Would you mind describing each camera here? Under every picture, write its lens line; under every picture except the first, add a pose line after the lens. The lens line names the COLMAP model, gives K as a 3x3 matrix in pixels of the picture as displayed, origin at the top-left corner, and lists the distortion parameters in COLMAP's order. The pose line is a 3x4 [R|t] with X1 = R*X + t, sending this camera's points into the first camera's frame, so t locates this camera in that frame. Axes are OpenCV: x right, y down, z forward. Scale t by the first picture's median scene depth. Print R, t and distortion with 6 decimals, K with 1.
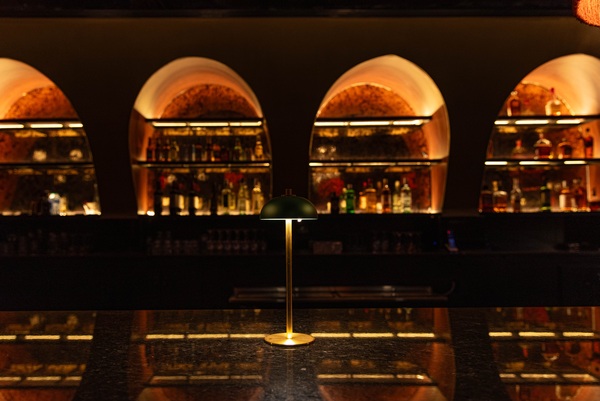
lens RADIAL K [[444.8, 0, 300.0], [0, 444.8, 204.3], [0, 0, 1]] dist [-0.005756, 0.000115]
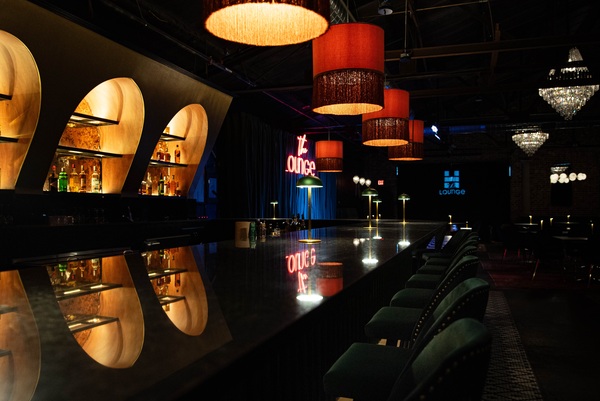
lens RADIAL K [[485.1, 0, 300.2], [0, 485.1, 200.7], [0, 0, 1]] dist [0.004991, 0.001094]
pose [[0.316057, 0.019709, 0.948536, -0.898629], [-0.058271, 0.998300, -0.001327, 0.009298], [-0.946949, -0.054852, 0.316668, -0.003565]]
